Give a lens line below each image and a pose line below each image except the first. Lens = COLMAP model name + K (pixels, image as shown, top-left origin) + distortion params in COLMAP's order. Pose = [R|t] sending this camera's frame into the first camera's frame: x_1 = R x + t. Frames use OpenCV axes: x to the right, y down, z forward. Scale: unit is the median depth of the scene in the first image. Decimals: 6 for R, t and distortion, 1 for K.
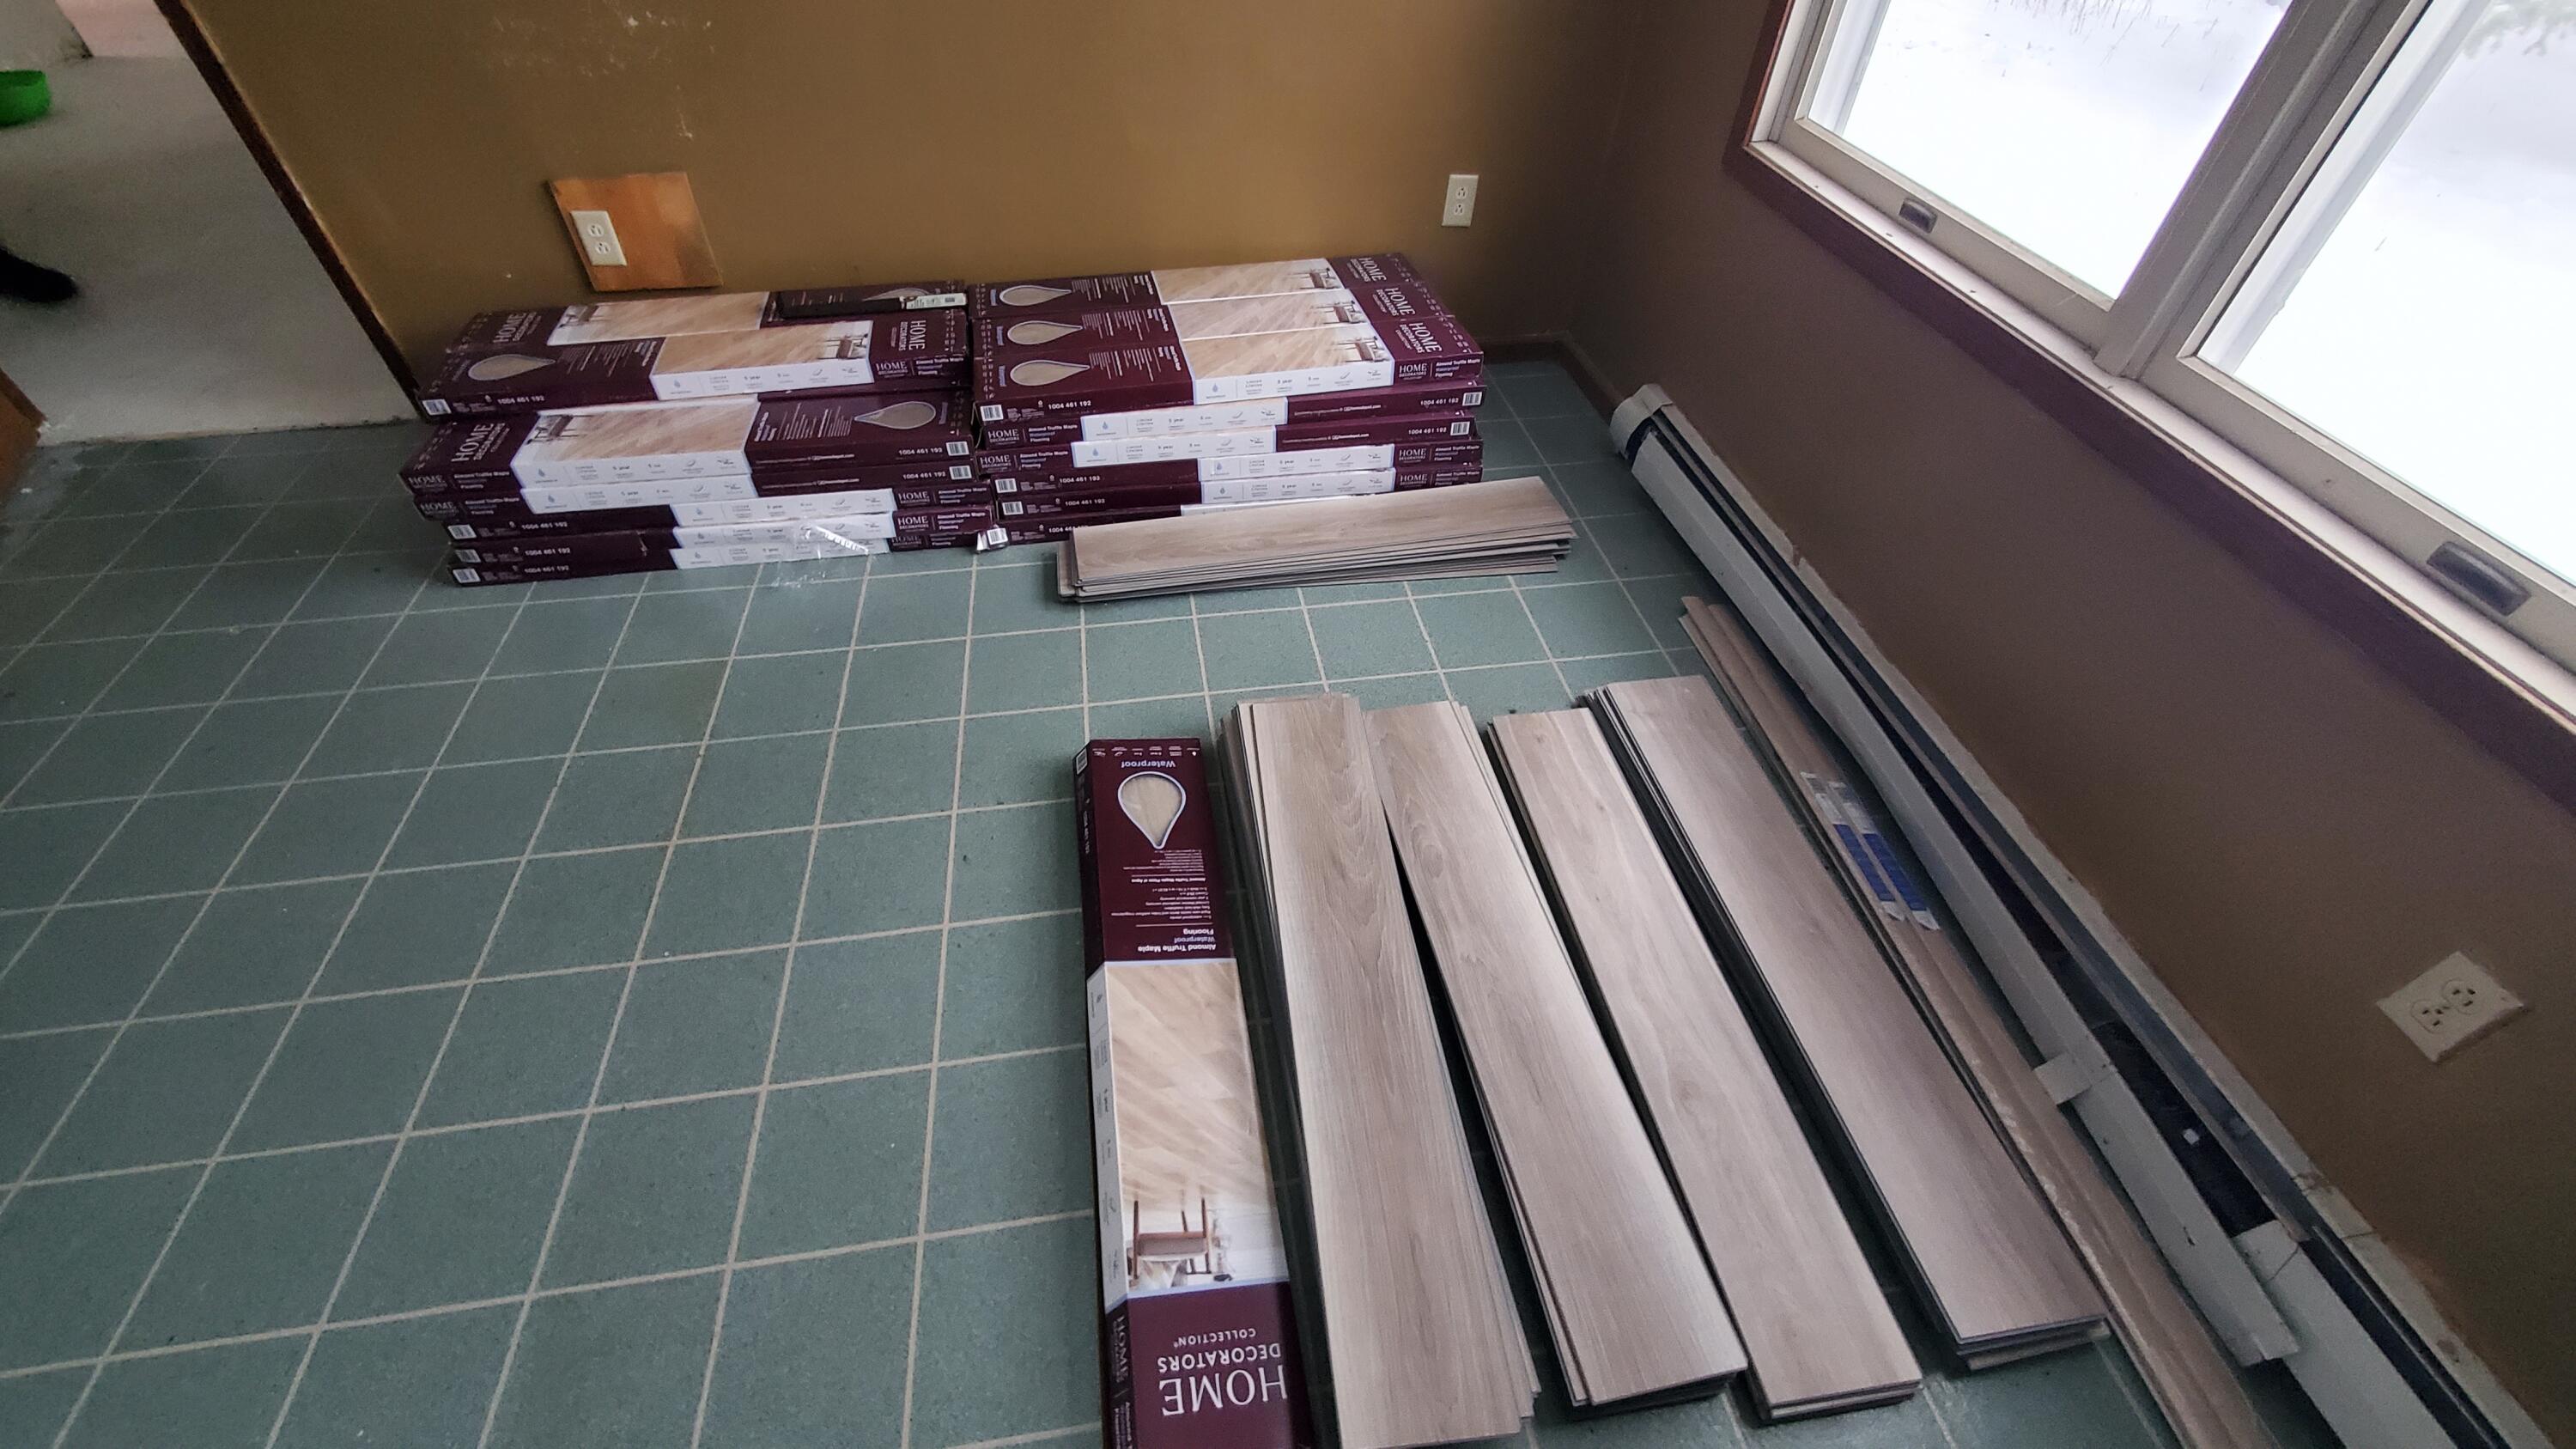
lens RADIAL K [[1032.8, 0, 1267.9], [0, 1032.8, 732.7], [0, 0, 1]] dist [0.000461, -0.000158]
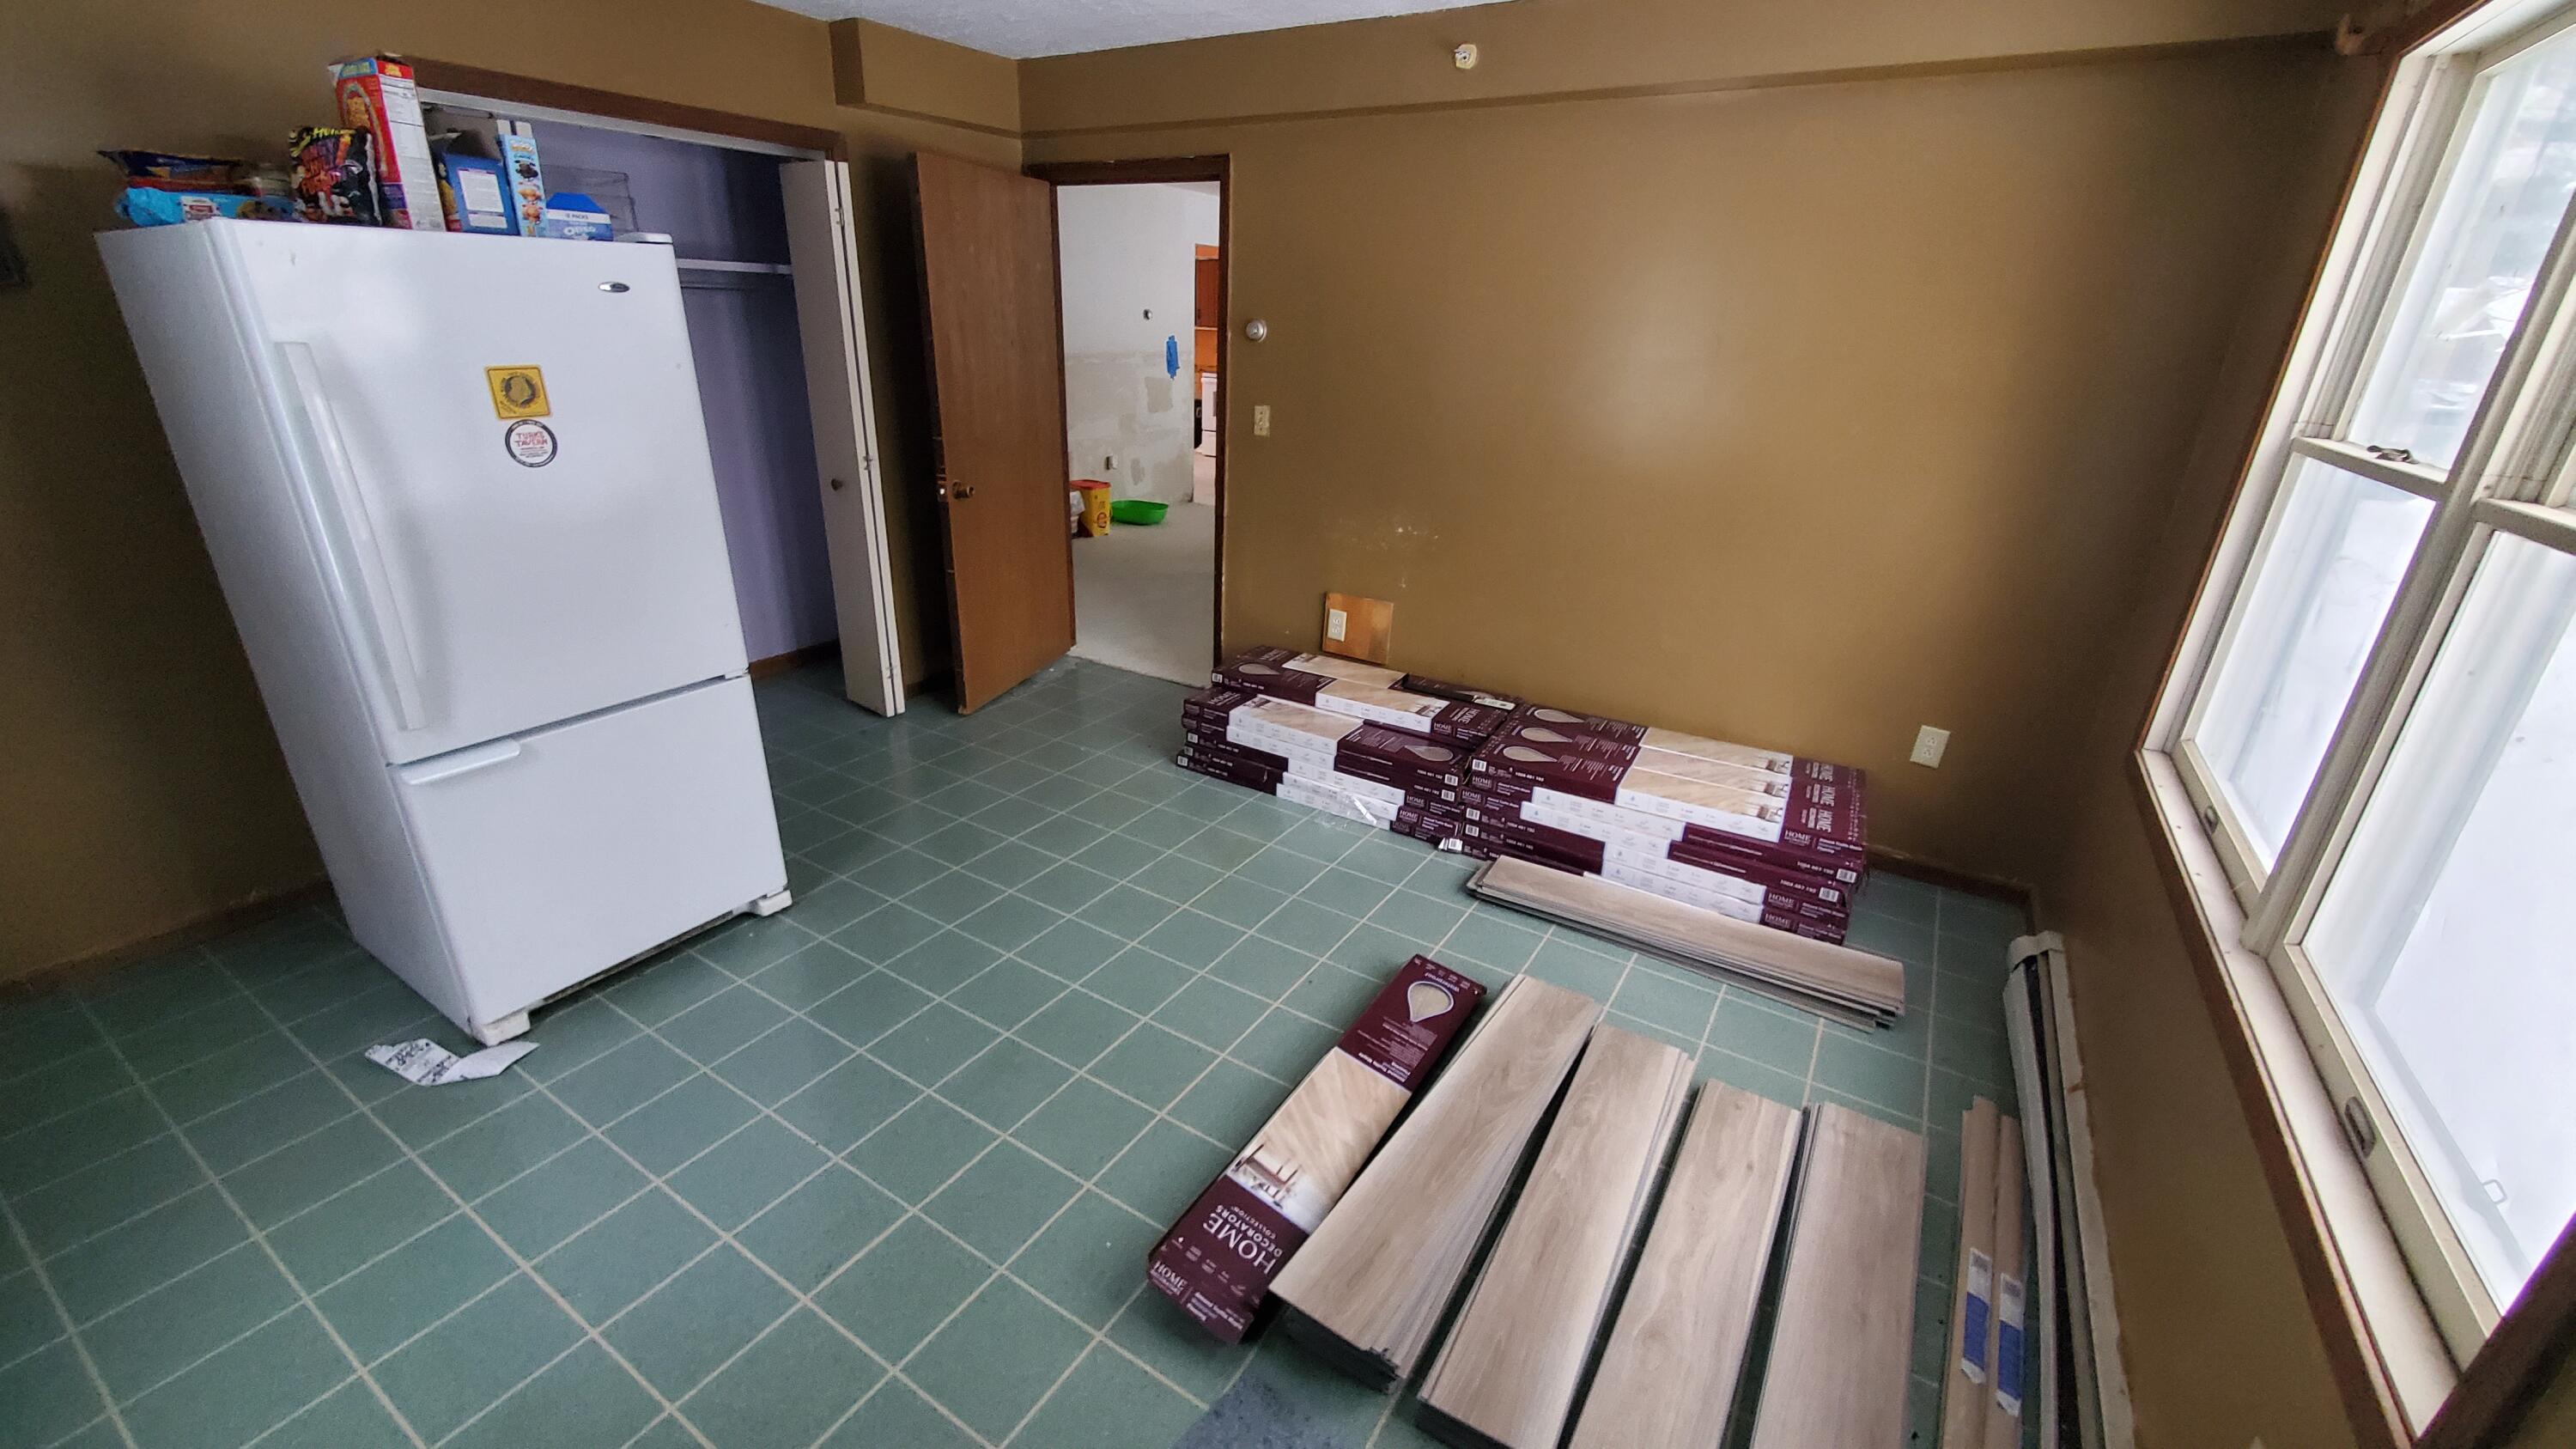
lens RADIAL K [[1032.8, 0, 1267.9], [0, 1032.8, 732.7], [0, 0, 1]] dist [0.000461, -0.000158]
pose [[0.755253, 0.262299, -0.600660, 0.383170], [-0.488114, 0.836694, -0.248370, 0.173648], [0.437422, 0.480773, 0.759947, -0.306189]]
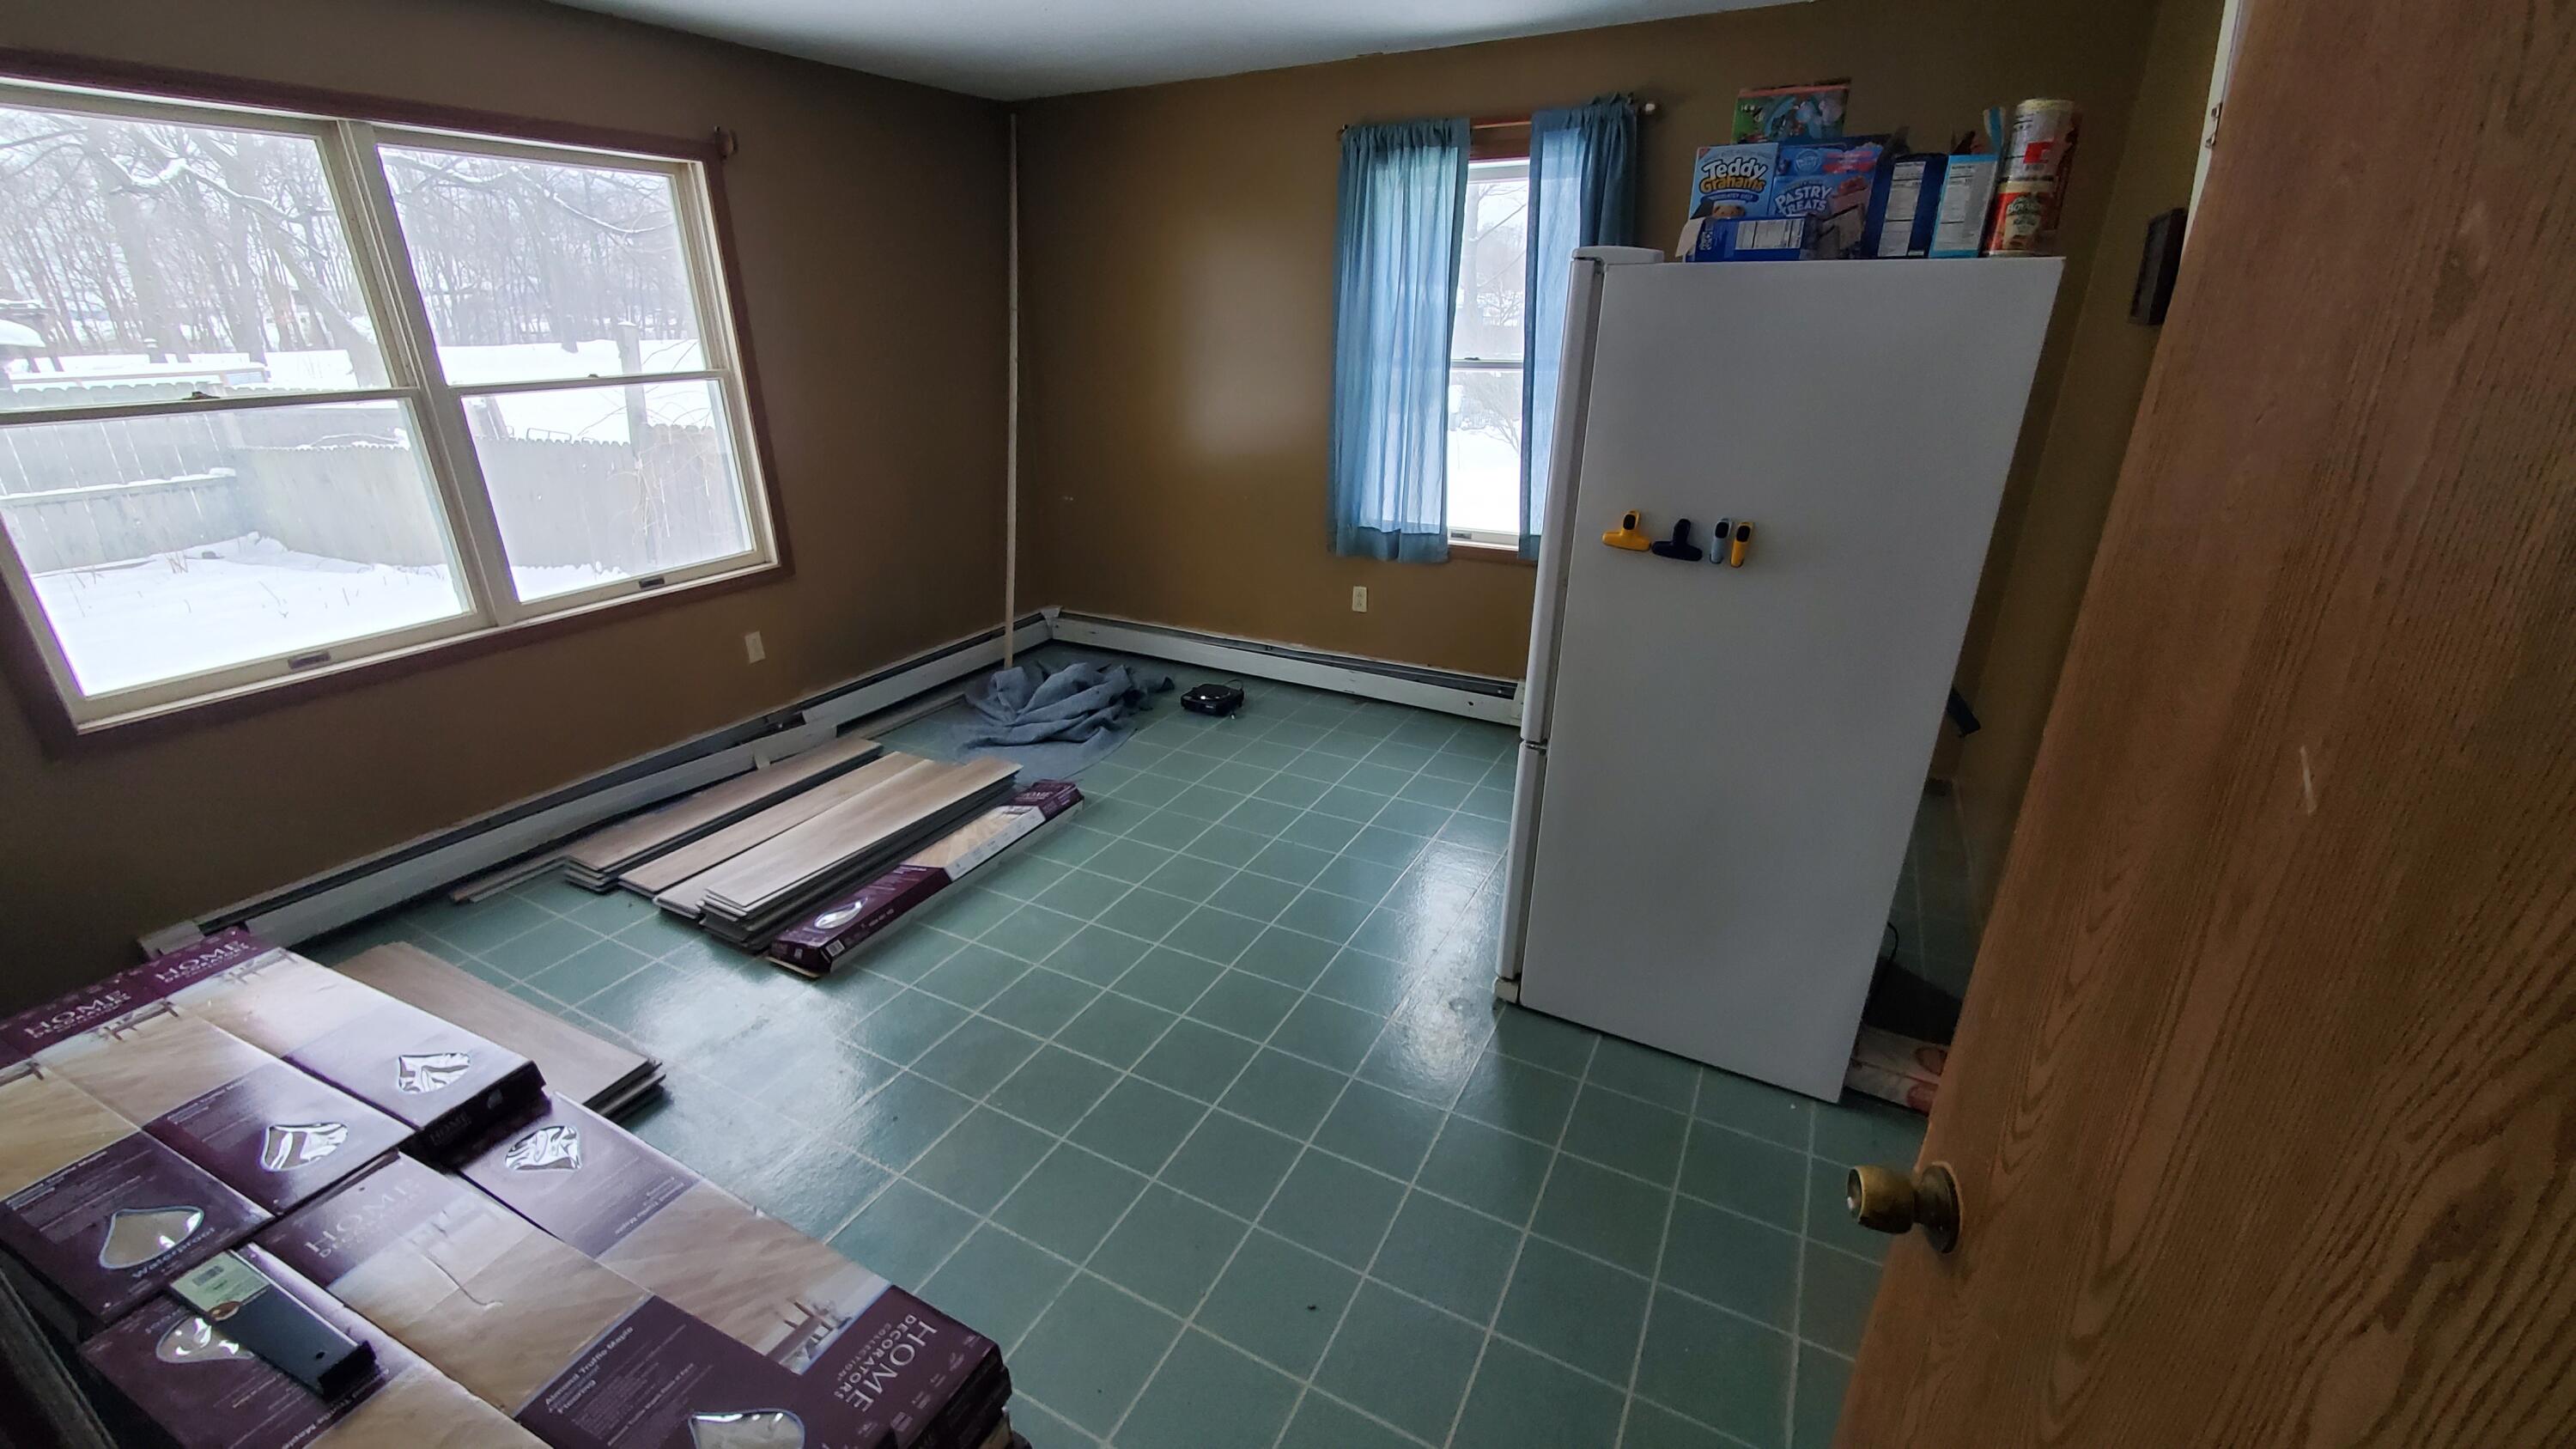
lens RADIAL K [[1032.8, 0, 1267.9], [0, 1032.8, 732.7], [0, 0, 1]] dist [0.000461, -0.000158]
pose [[-0.799717, -0.233390, 0.553156, -1.188823], [0.429987, 0.420358, 0.799006, -0.856978], [-0.419003, 0.876829, -0.235813, 0.652425]]
